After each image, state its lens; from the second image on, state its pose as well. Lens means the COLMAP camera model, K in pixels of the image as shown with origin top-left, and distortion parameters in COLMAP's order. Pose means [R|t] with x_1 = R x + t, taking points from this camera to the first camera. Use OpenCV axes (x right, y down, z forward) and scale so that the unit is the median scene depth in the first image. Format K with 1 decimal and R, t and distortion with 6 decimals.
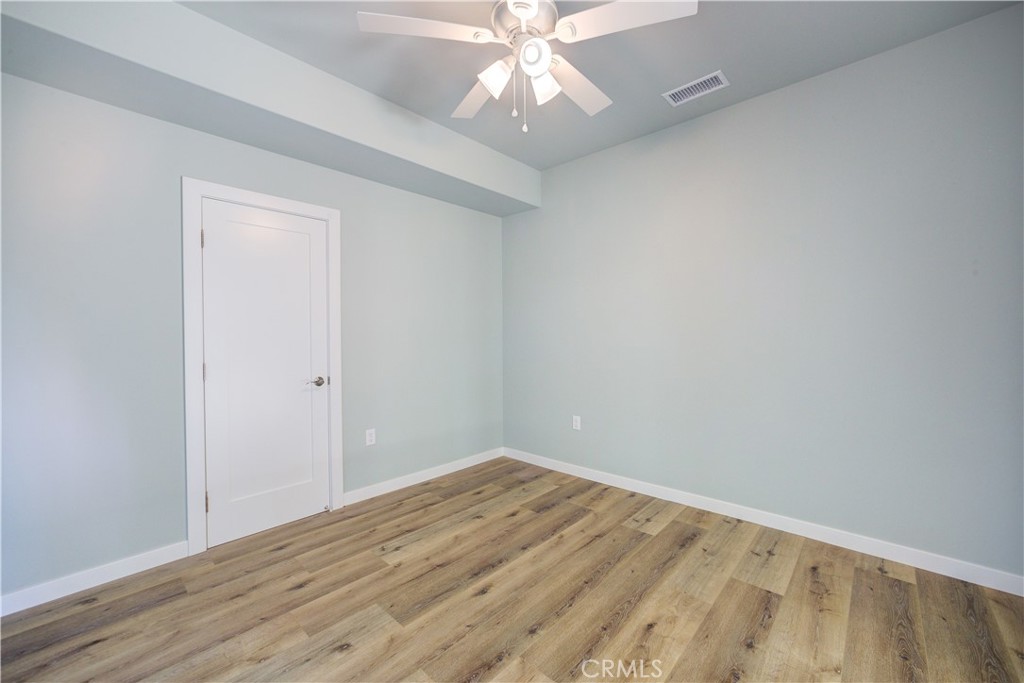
lens RADIAL K [[404.2, 0, 506.6], [0, 404.2, 335.0], [0, 0, 1]] dist [-0.021231, 0.008112]
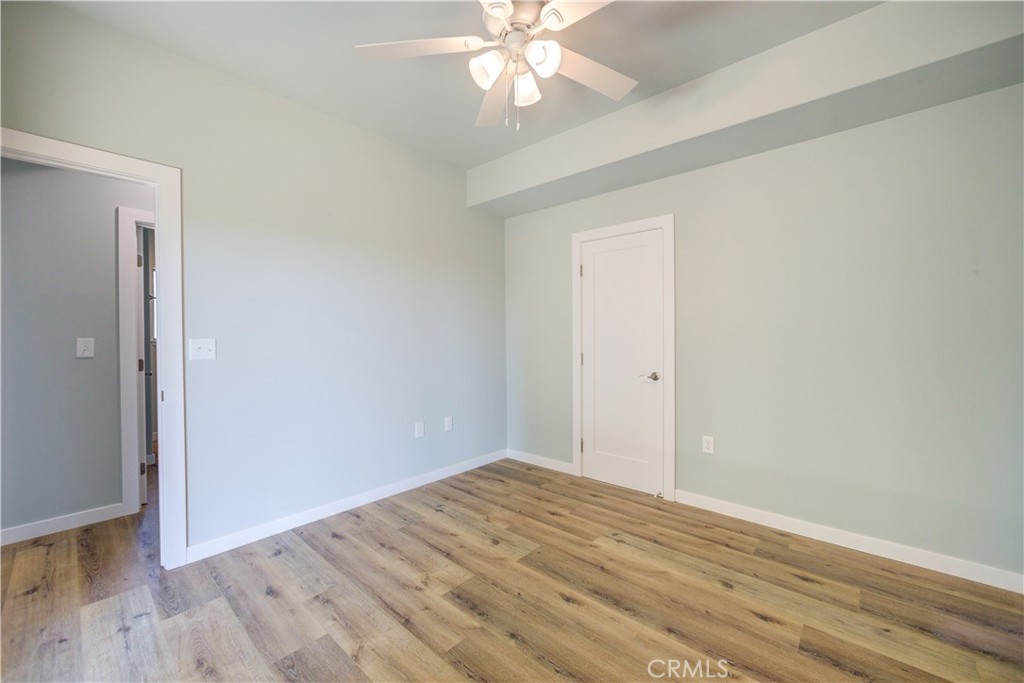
lens RADIAL K [[404.2, 0, 515.1], [0, 404.2, 335.3], [0, 0, 1]] dist [-0.021231, 0.008112]
pose [[0.026724, 0.005865, -0.999626, 0.706120], [0.004847, 0.999970, 0.005996, -0.006504], [0.999631, -0.005005, 0.026694, 0.659253]]
